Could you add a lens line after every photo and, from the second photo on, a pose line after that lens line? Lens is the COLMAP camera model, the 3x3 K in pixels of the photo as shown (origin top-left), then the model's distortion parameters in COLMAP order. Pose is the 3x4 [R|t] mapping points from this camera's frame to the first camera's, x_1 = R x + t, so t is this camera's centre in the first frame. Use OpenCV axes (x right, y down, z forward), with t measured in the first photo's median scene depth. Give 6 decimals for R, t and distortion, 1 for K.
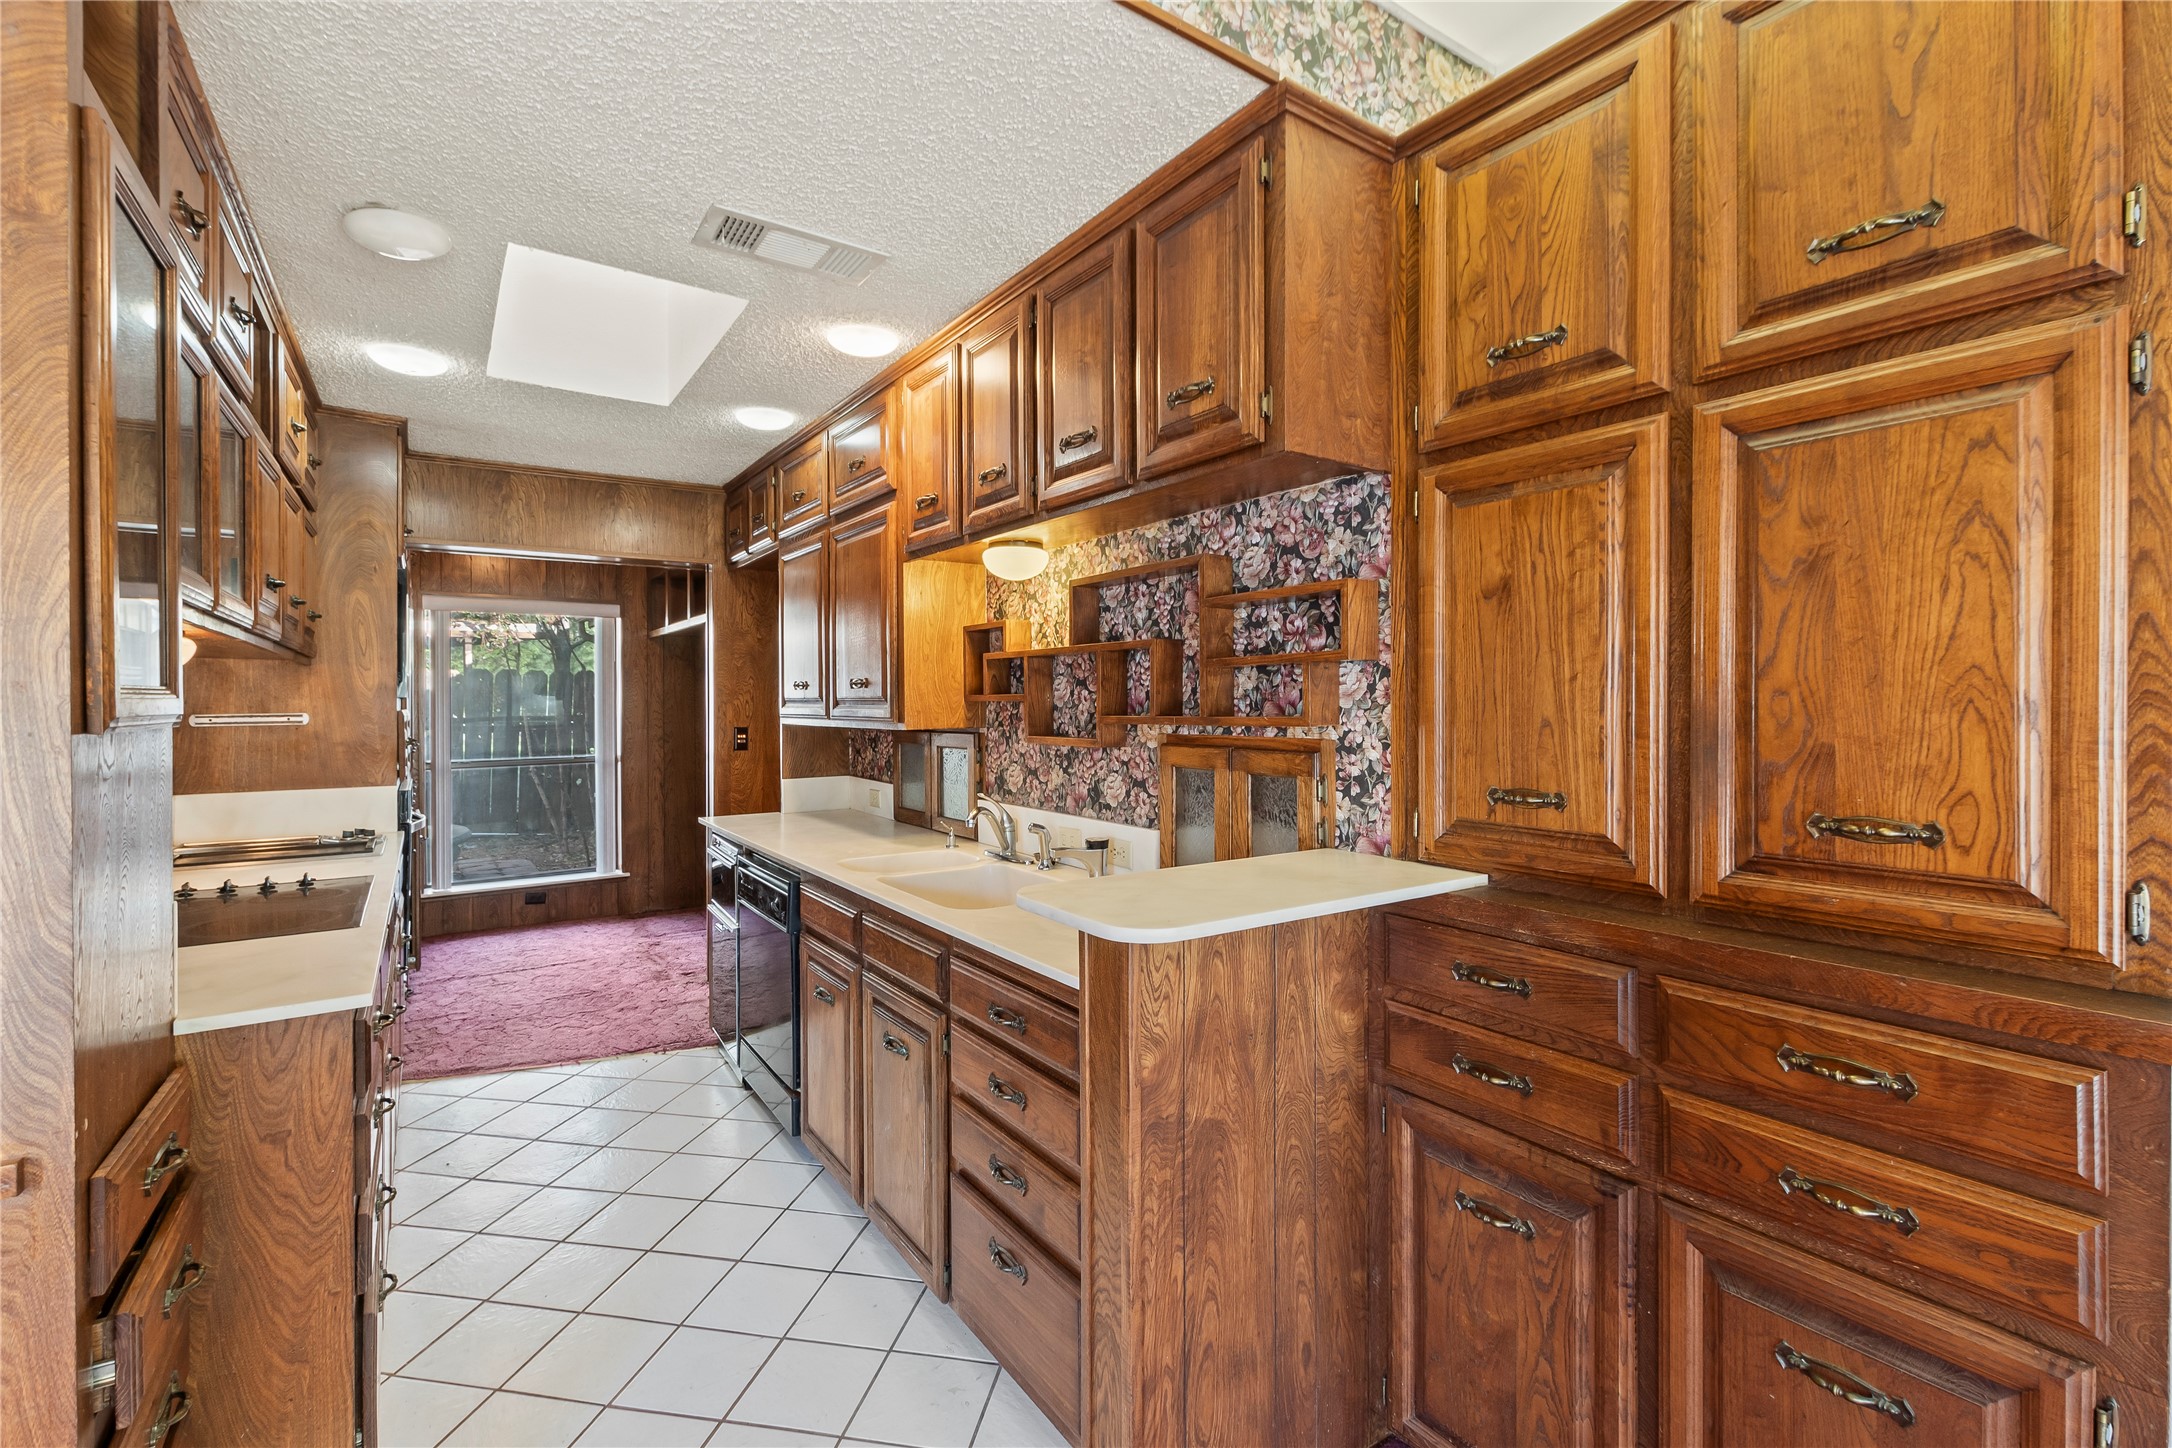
lens RADIAL K [[958.8, 0, 1087.5], [0, 958.8, 711.2], [0, 0, 1]] dist [0.004025, -0.002469]
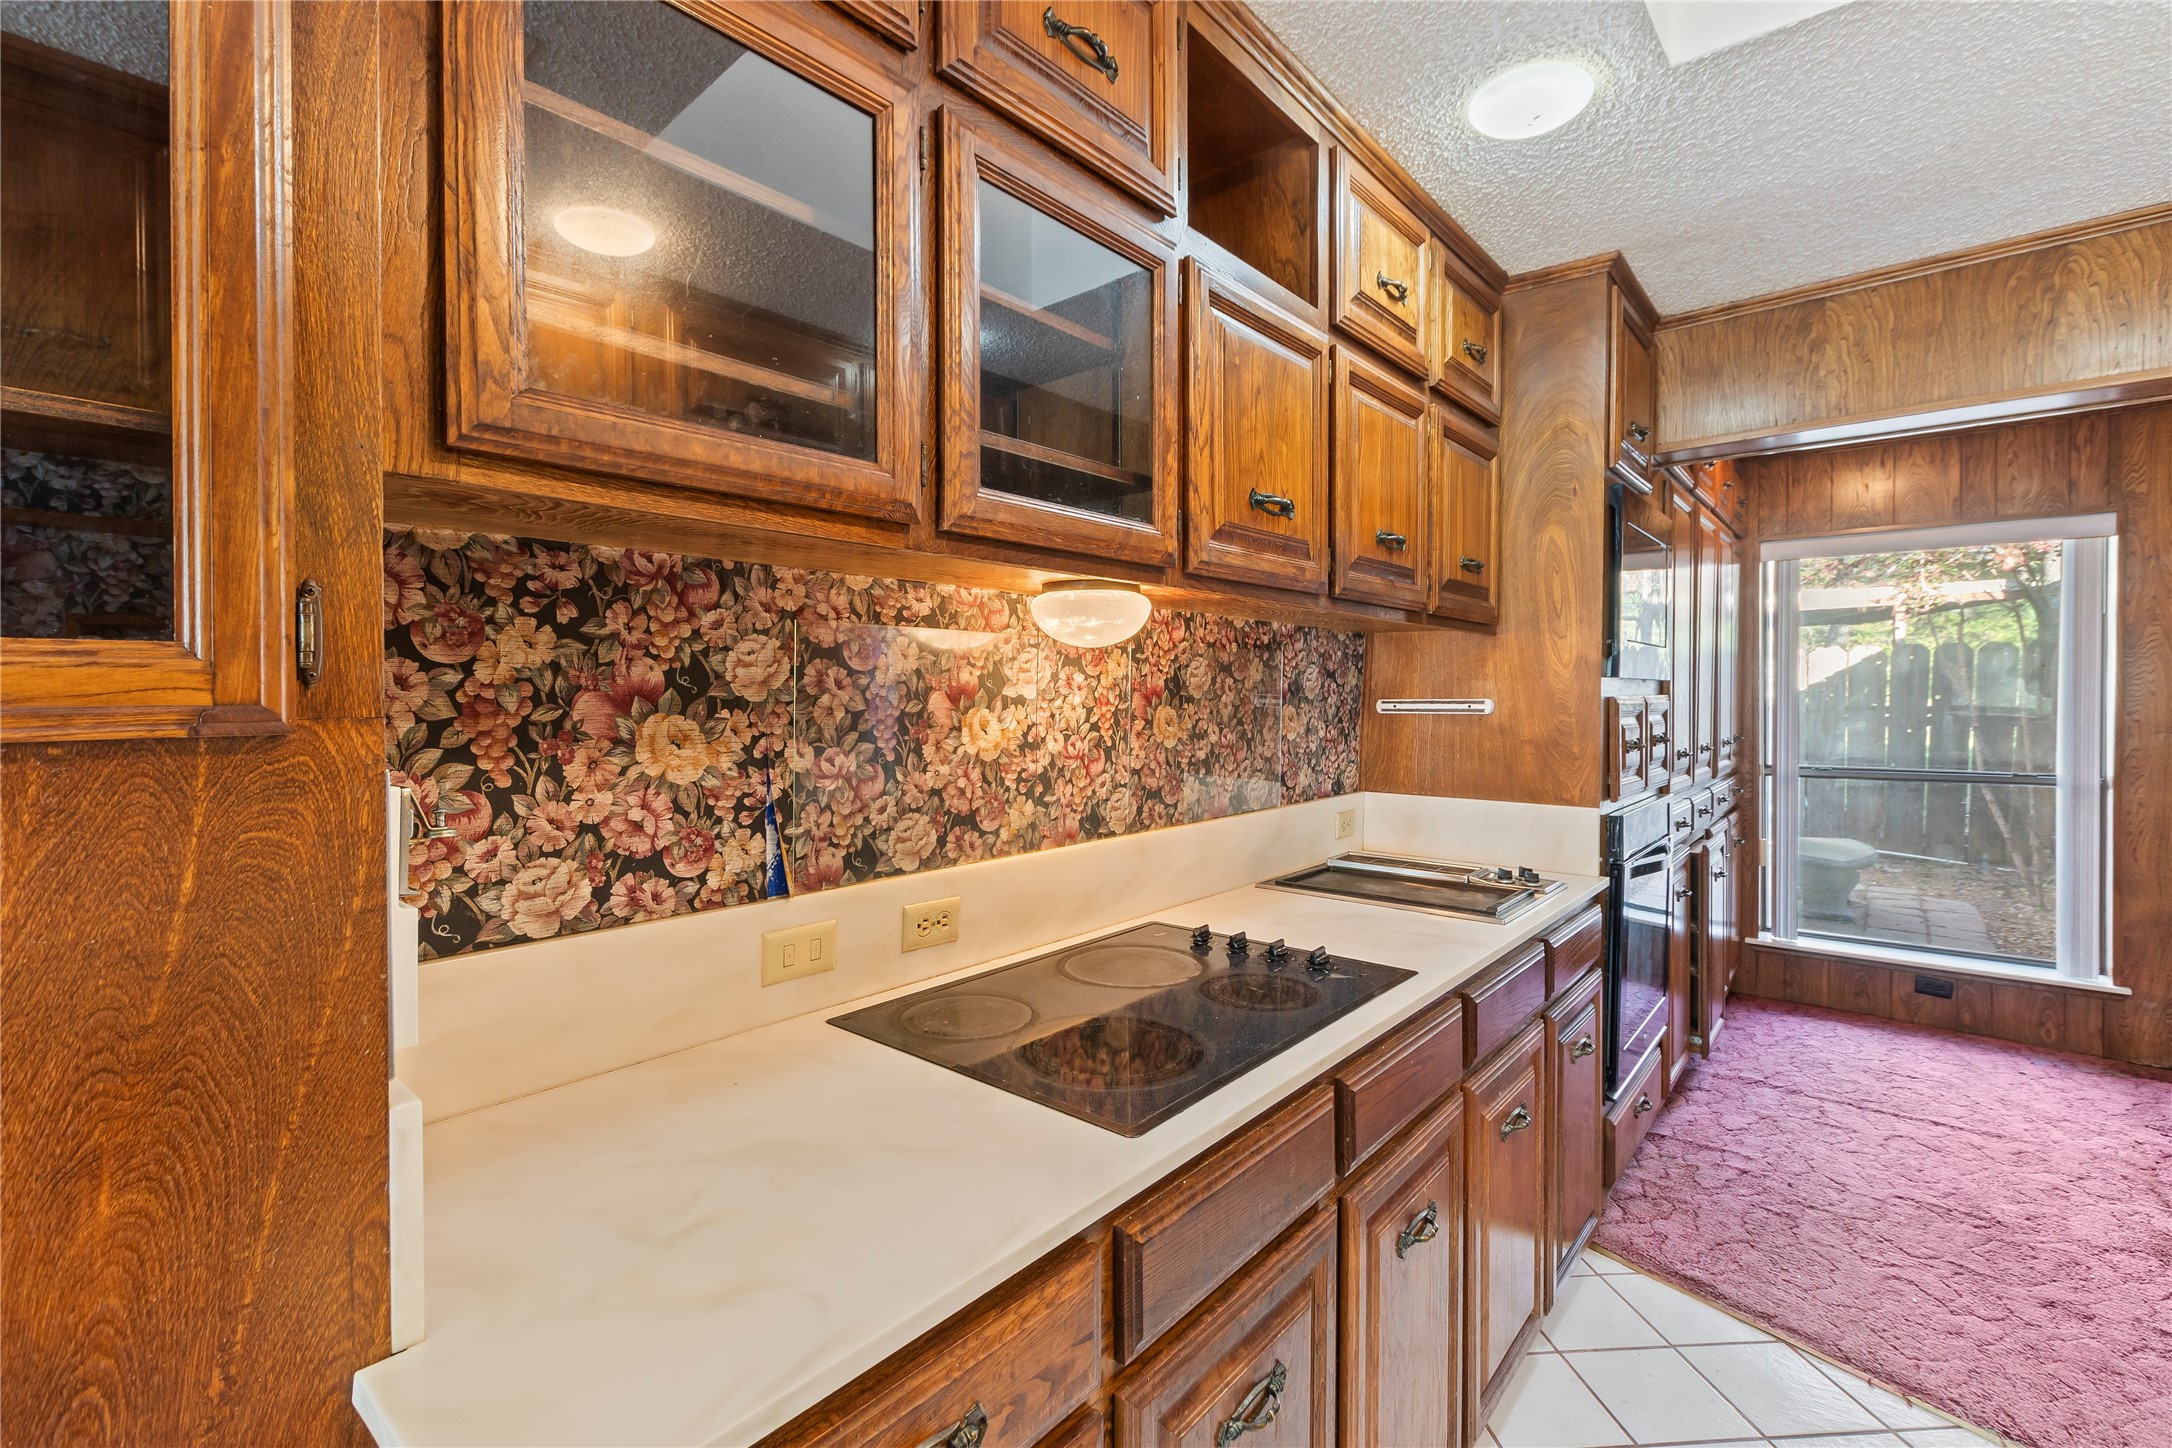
lens RADIAL K [[958.8, 0, 1036.0], [0, 958.8, 698.4], [0, 0, 1]] dist [0.004025, -0.002469]
pose [[0.238062, 0.009280, -0.971206, -0.141981], [-0.007205, 0.999944, 0.007788, -0.001478], [0.971223, 0.005143, 0.238116, 0.399432]]
